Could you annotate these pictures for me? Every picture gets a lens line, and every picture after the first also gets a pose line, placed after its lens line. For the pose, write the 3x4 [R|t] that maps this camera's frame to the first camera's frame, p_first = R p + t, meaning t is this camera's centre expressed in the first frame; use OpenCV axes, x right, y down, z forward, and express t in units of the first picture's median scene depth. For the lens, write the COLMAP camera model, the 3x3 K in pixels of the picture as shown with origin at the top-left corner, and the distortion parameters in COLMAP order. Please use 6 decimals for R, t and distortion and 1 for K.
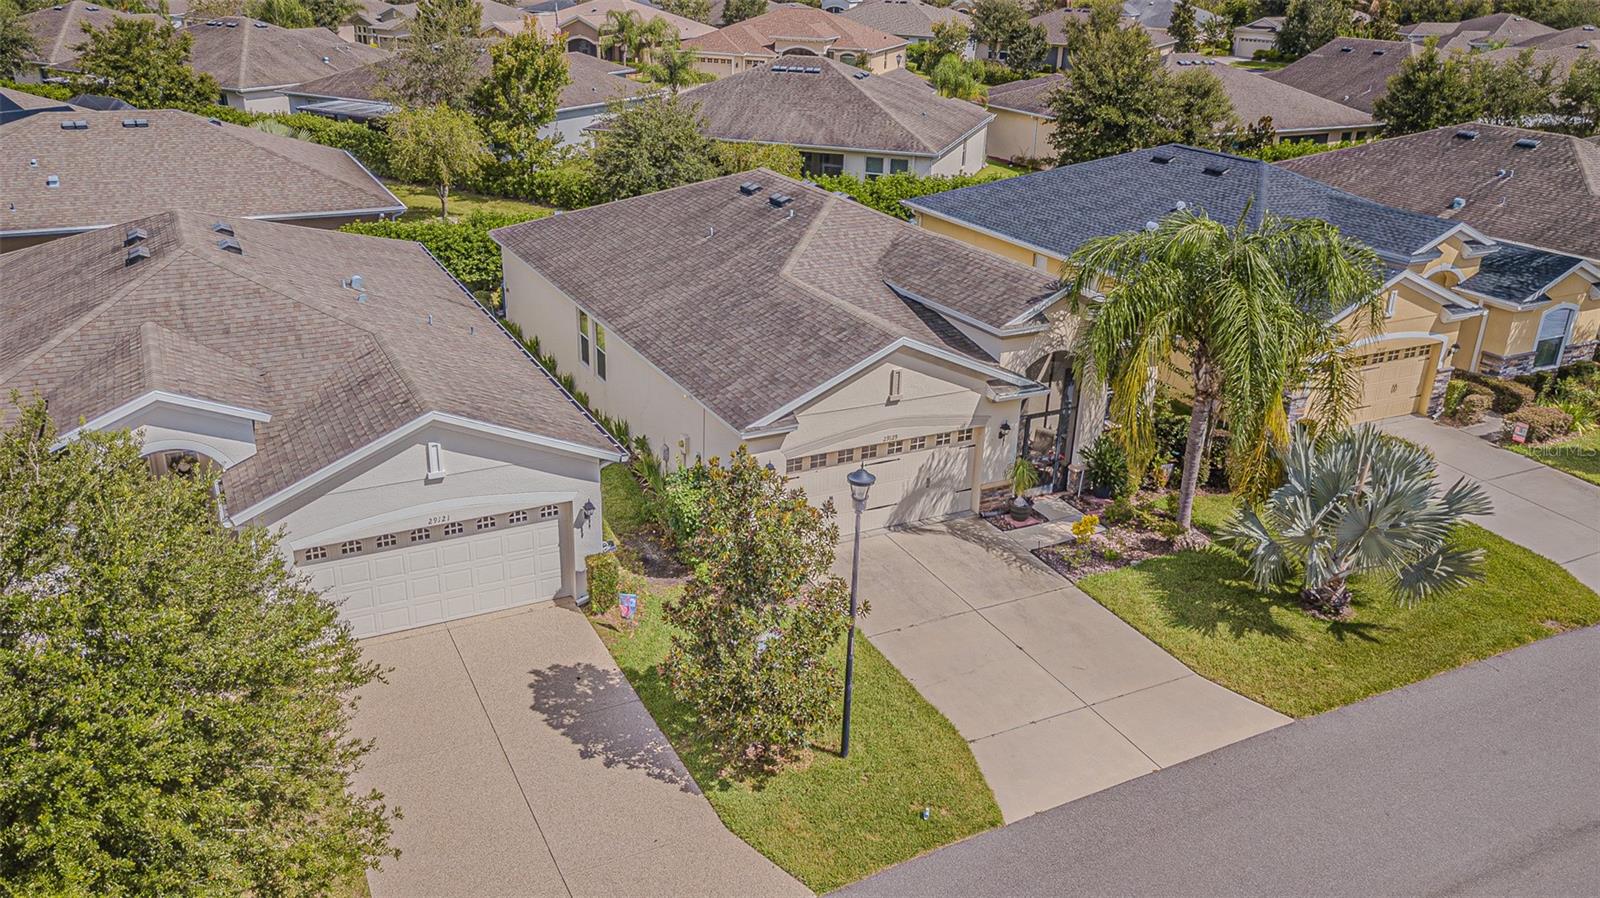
lens RADIAL K [[1220.7, 0, 794.7], [0, 1220.7, 458.3], [0, 0, 1]] dist [0.023293, -0.000493]
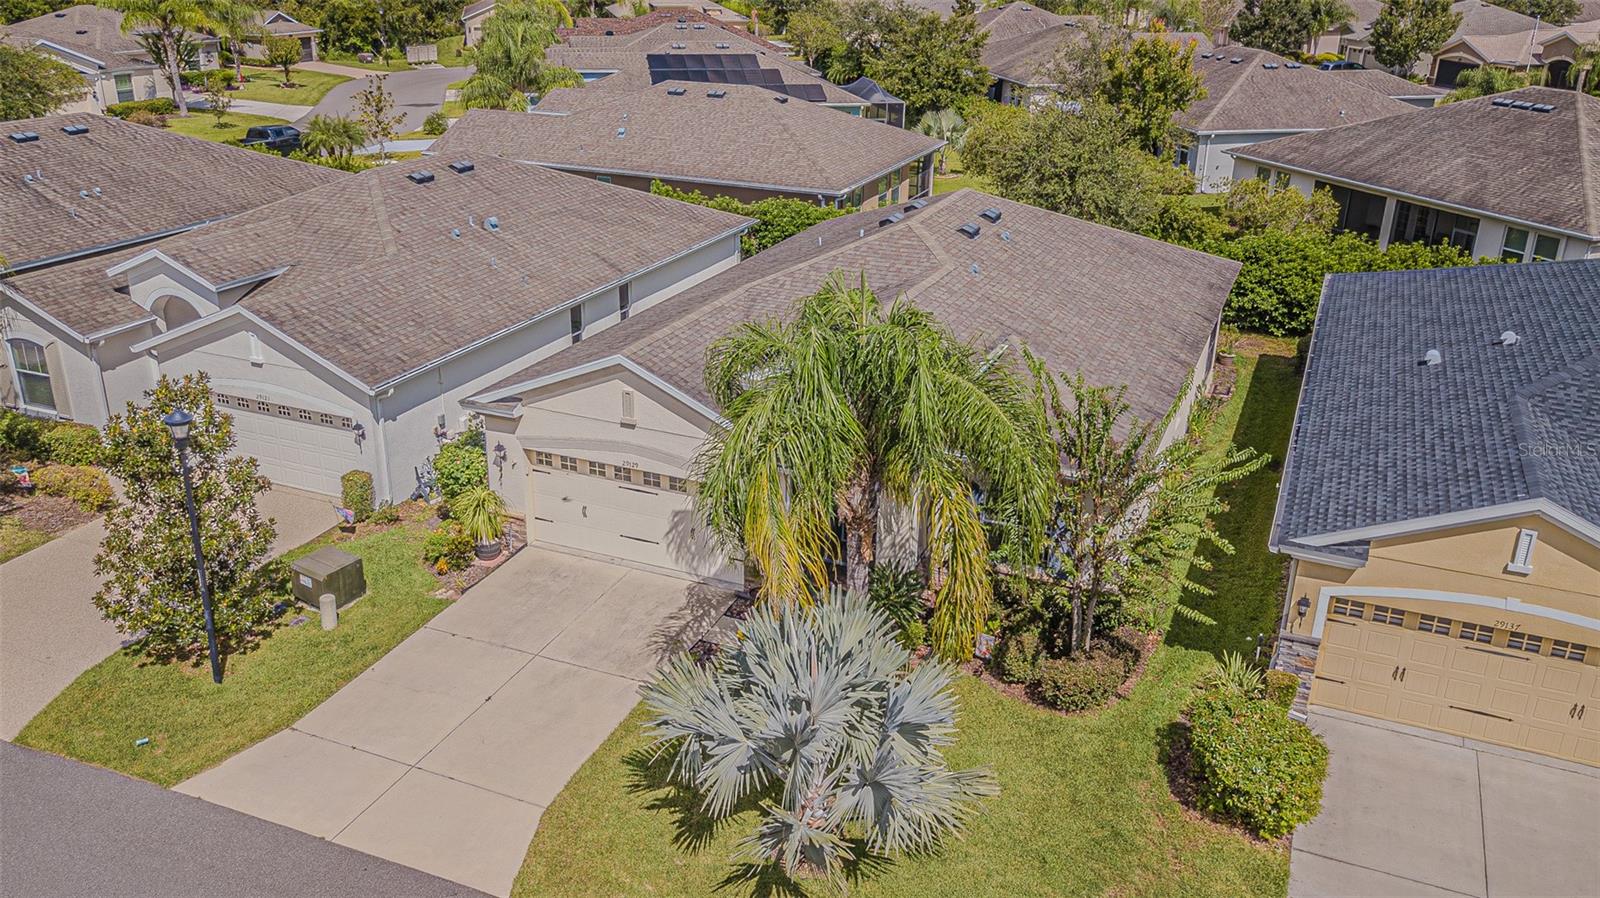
lens RADIAL K [[1300.9, 0, 802.8], [0, 1300.9, 438.7], [0, 0, 1]] dist [-0.005079, 0.032728]
pose [[0.637968, 0.269447, -0.721384, 0.805979], [-0.297457, 0.950303, 0.091890, -0.152987], [0.710293, 0.155958, 0.686412, 0.393791]]
